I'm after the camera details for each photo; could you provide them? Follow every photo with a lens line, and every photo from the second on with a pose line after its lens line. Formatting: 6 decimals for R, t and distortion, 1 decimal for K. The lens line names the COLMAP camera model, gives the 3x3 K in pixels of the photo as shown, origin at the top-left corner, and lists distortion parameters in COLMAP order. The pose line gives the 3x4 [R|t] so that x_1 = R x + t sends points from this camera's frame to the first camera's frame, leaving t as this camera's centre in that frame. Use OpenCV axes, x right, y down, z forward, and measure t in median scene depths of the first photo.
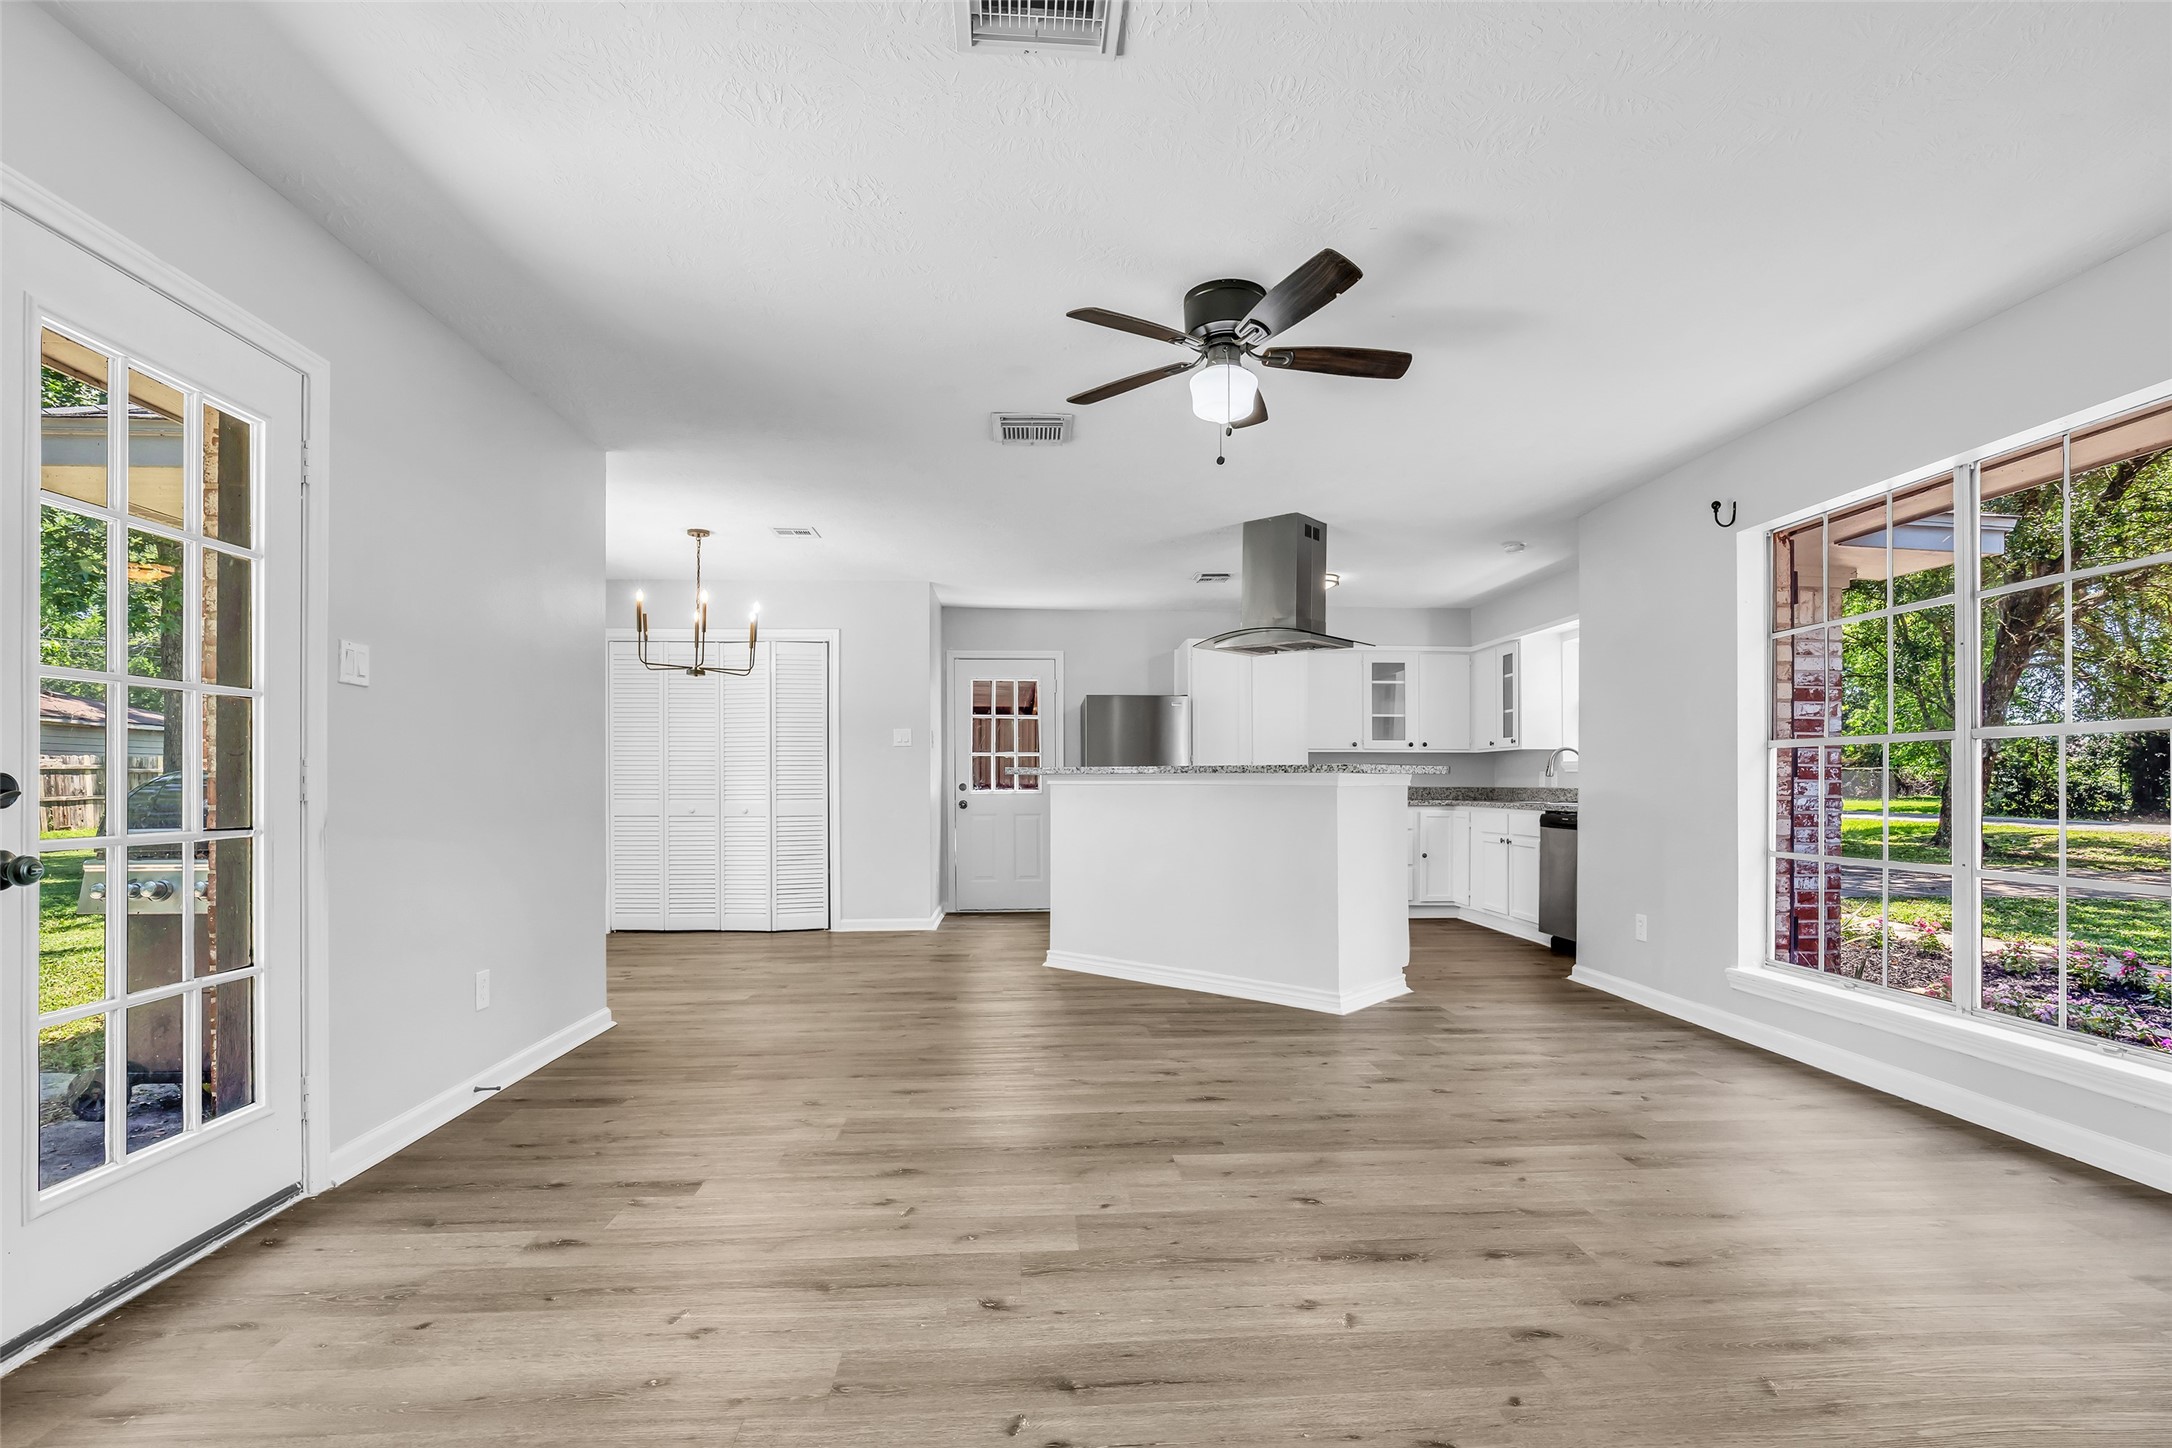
lens RADIAL K [[1022.9, 0, 1100.7], [0, 1022.9, 777.9], [0, 0, 1]] dist [-0.016363, 0.001700]
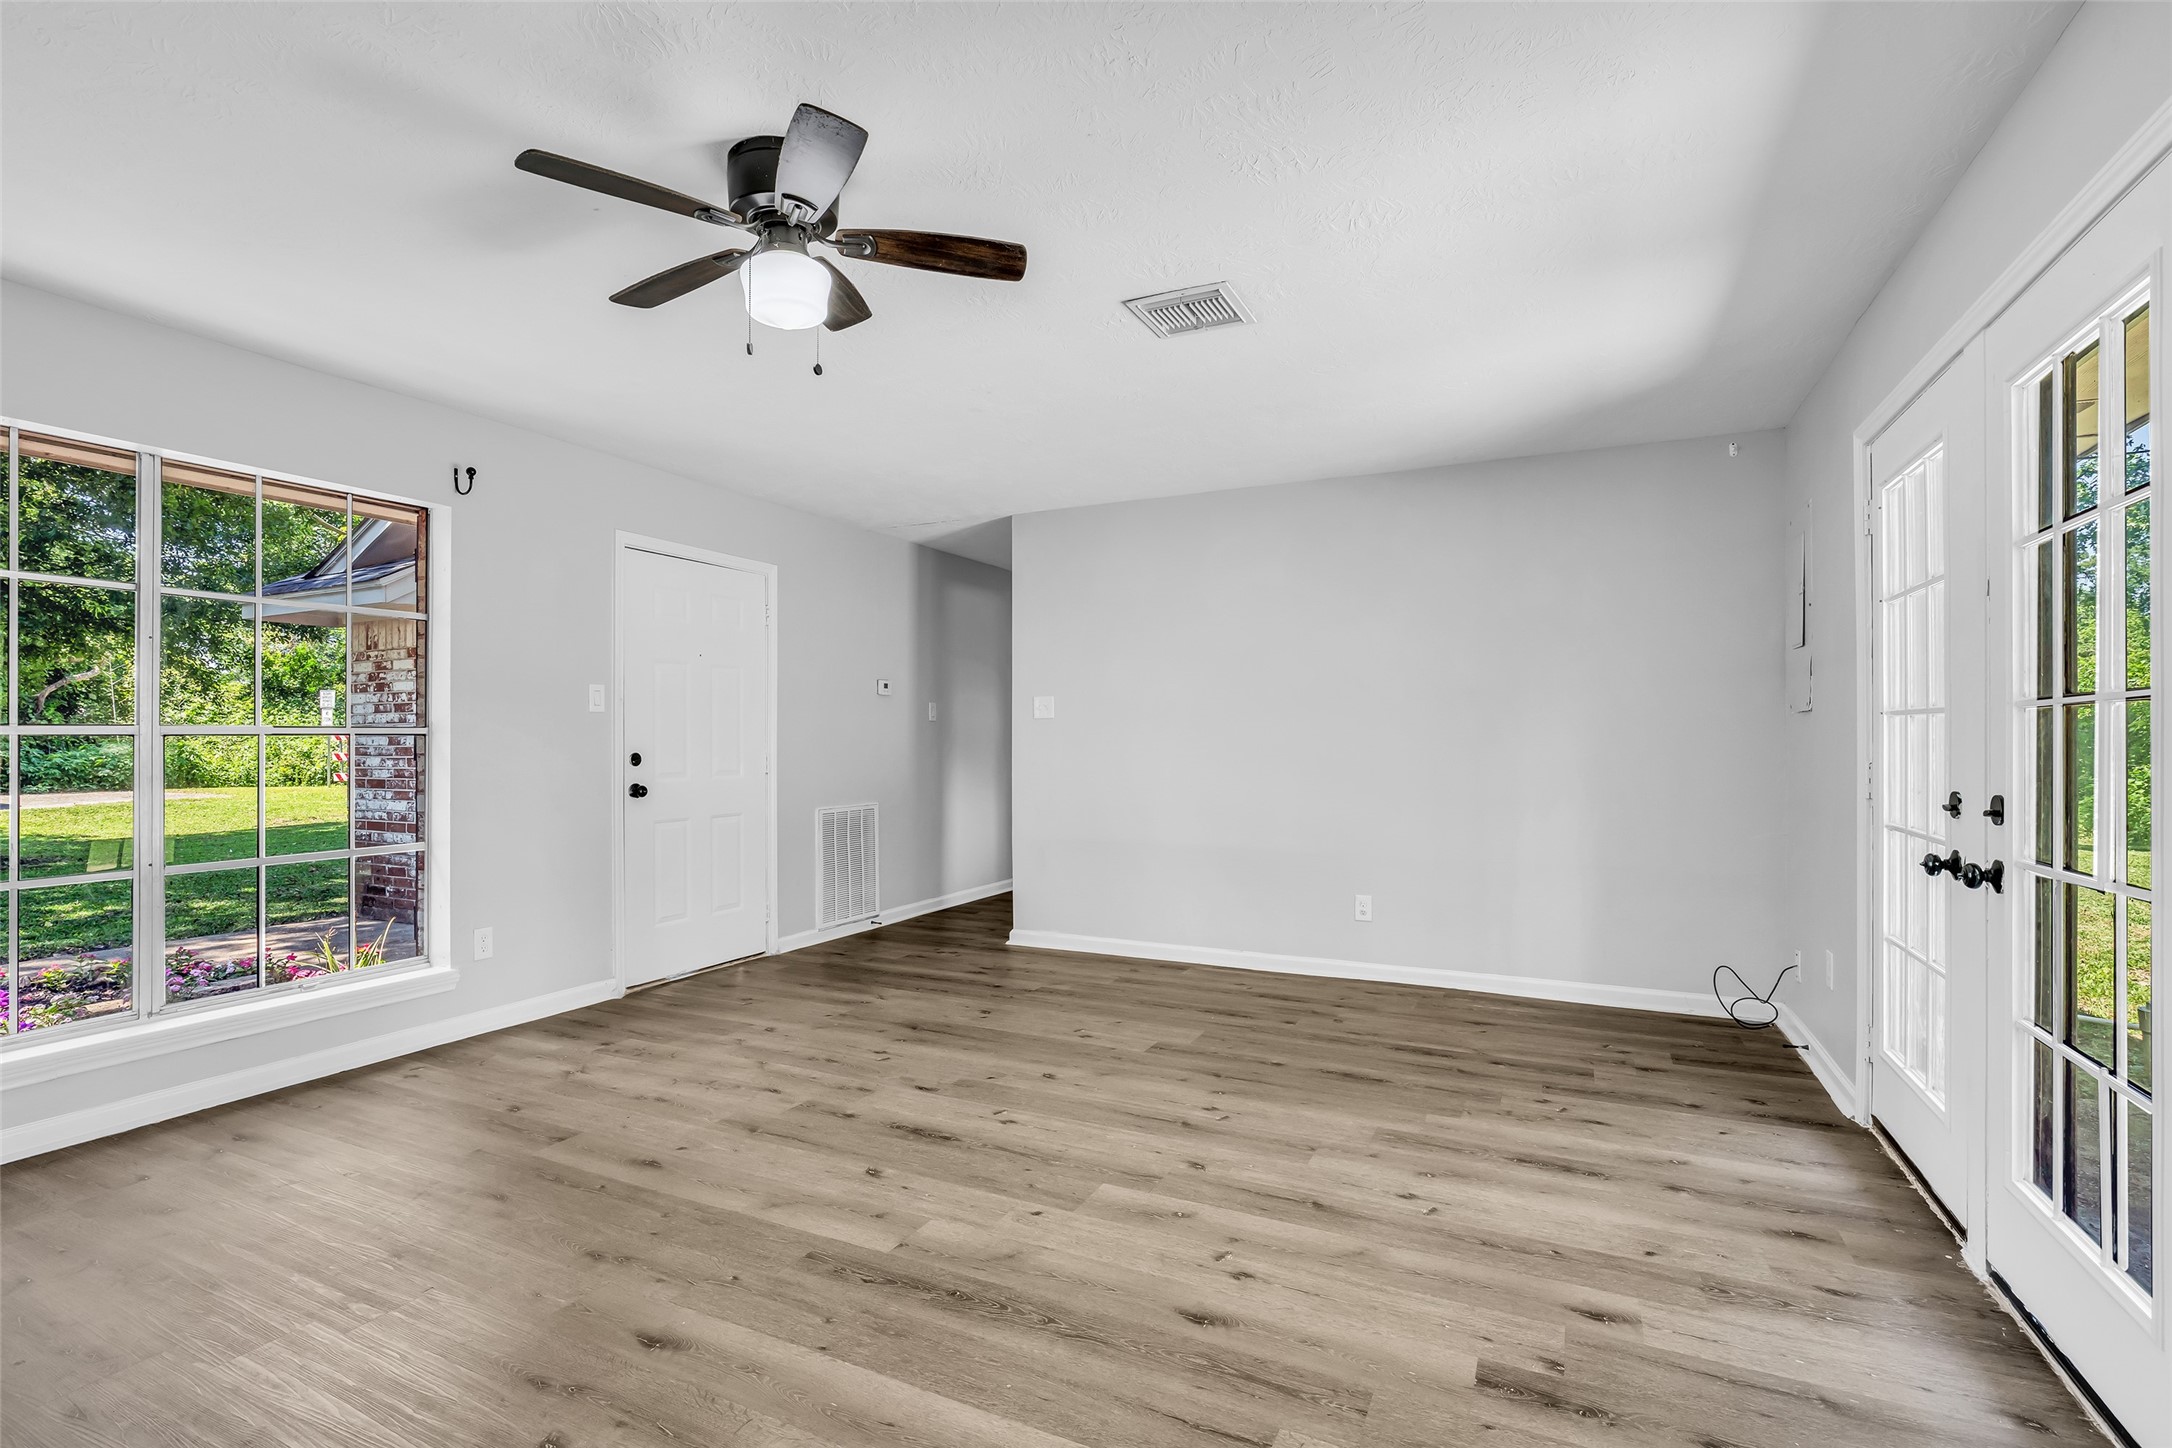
lens RADIAL K [[1022.9, 0, 1027.2], [0, 1022.9, 731.9], [0, 0, 1]] dist [-0.016363, 0.001700]
pose [[-0.842608, 0.003738, 0.538514, -0.575759], [-0.002319, 0.999941, -0.010570, -0.053340], [-0.538522, -0.010155, -0.842550, 2.001292]]
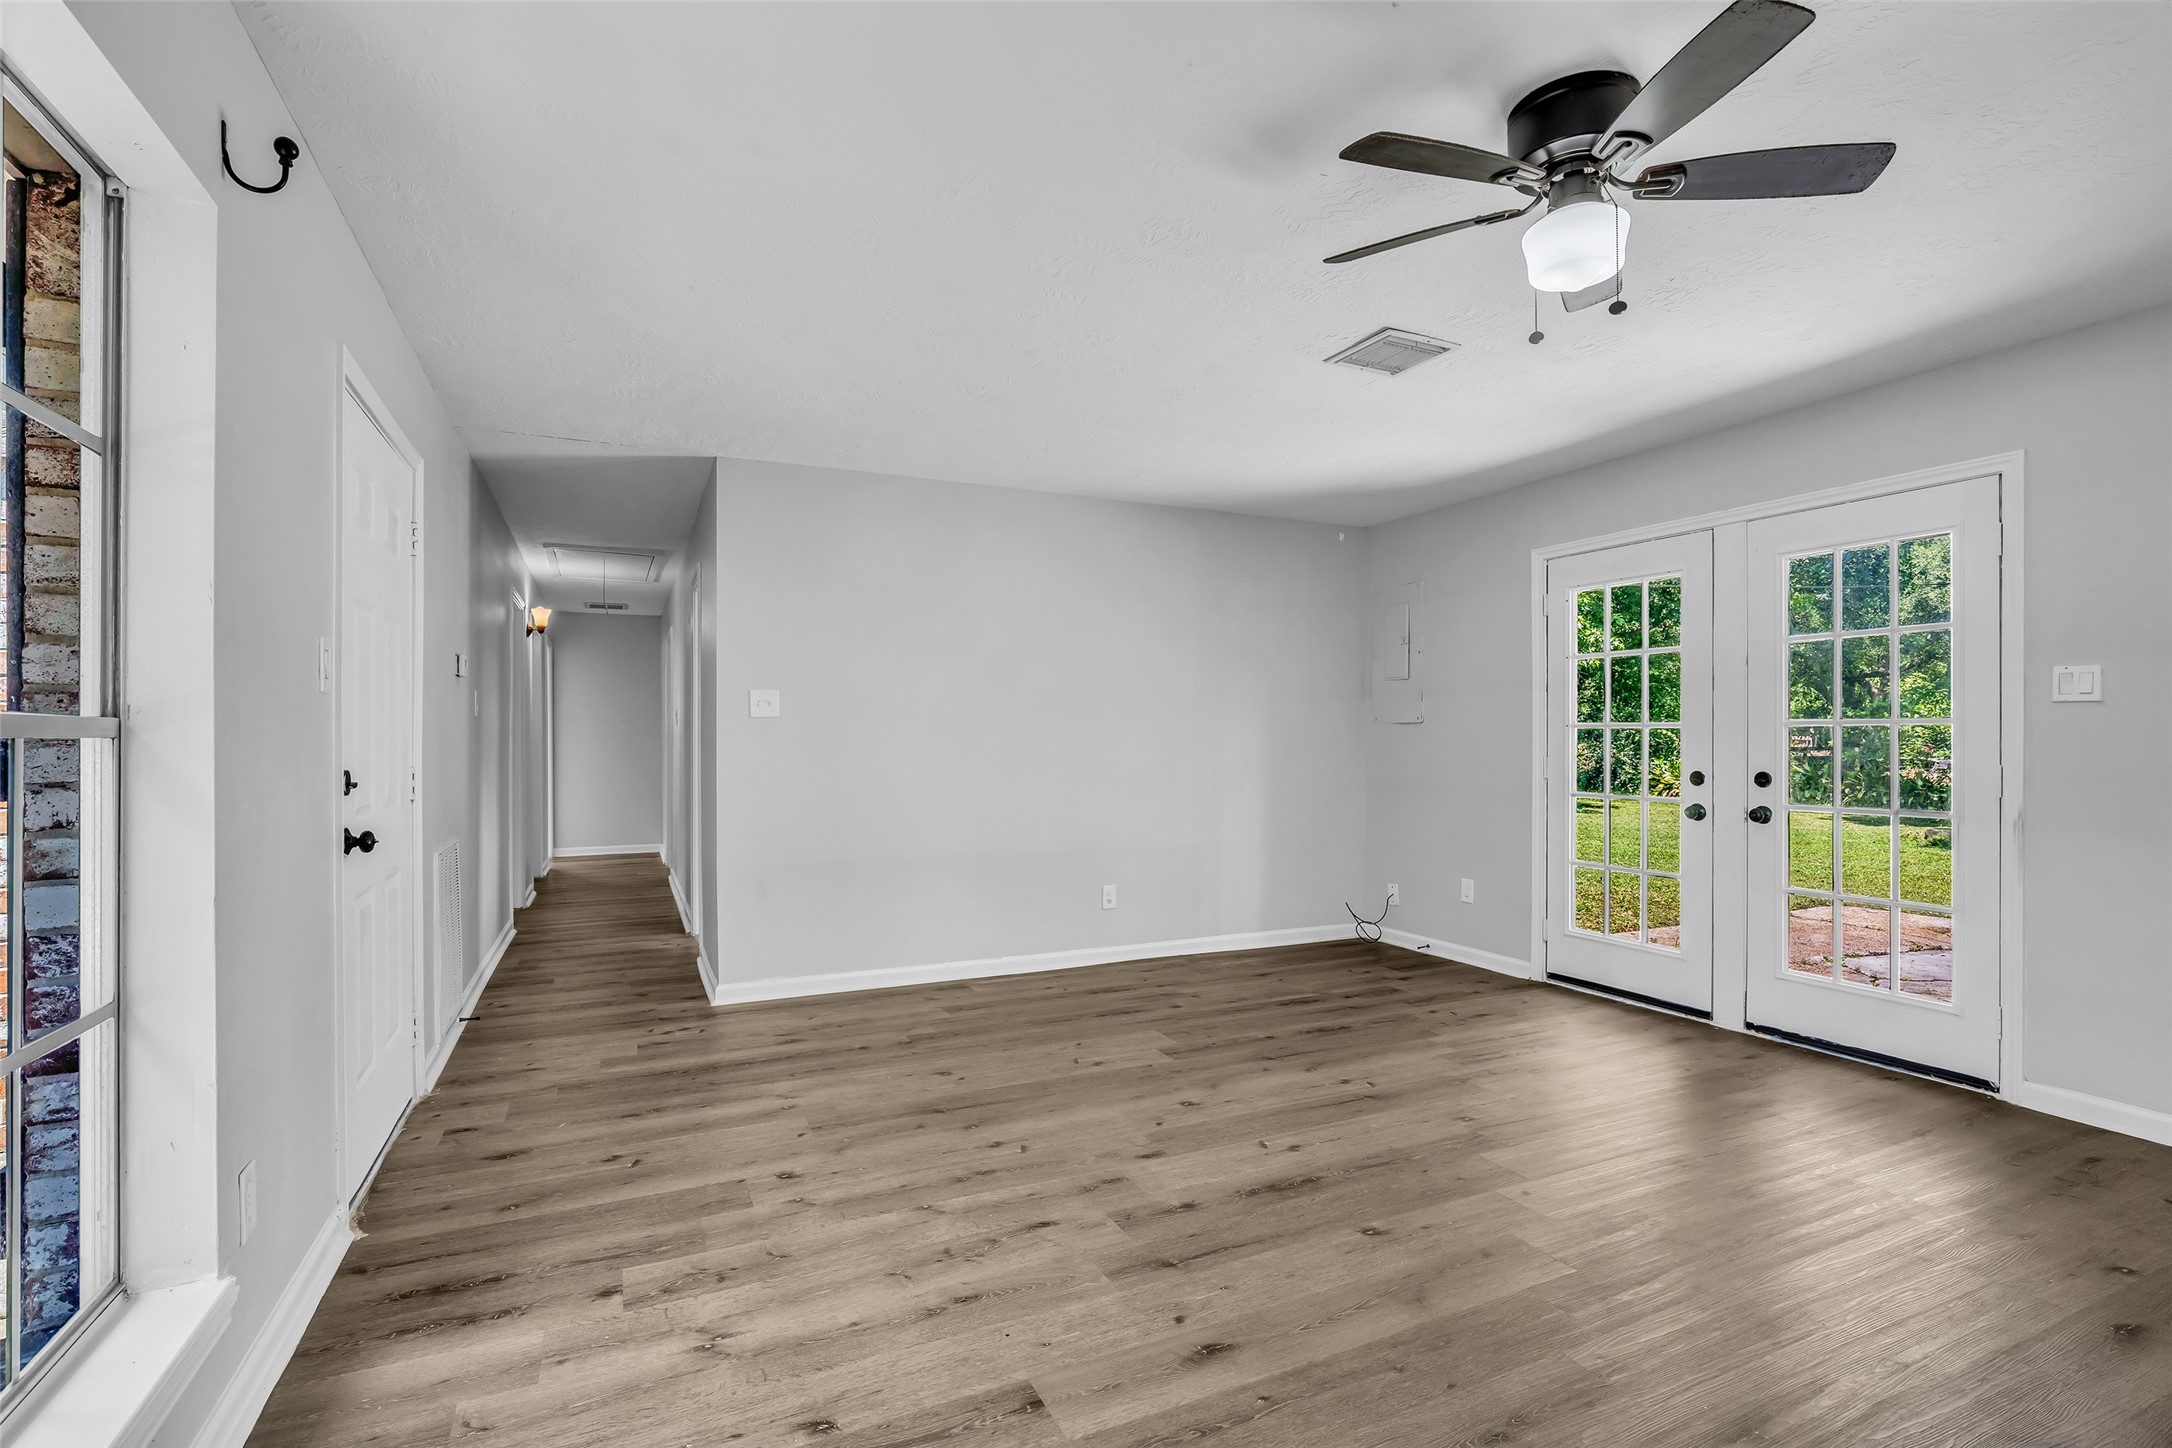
lens RADIAL K [[1022.9, 0, 1070.0], [0, 1022.9, 733.9], [0, 0, 1]] dist [-0.016363, 0.001700]
pose [[-0.939310, -0.000946, -0.343069, 0.879402], [0.002719, 0.999944, -0.010204, -0.056617], [0.343059, -0.010518, -0.939255, 1.977429]]
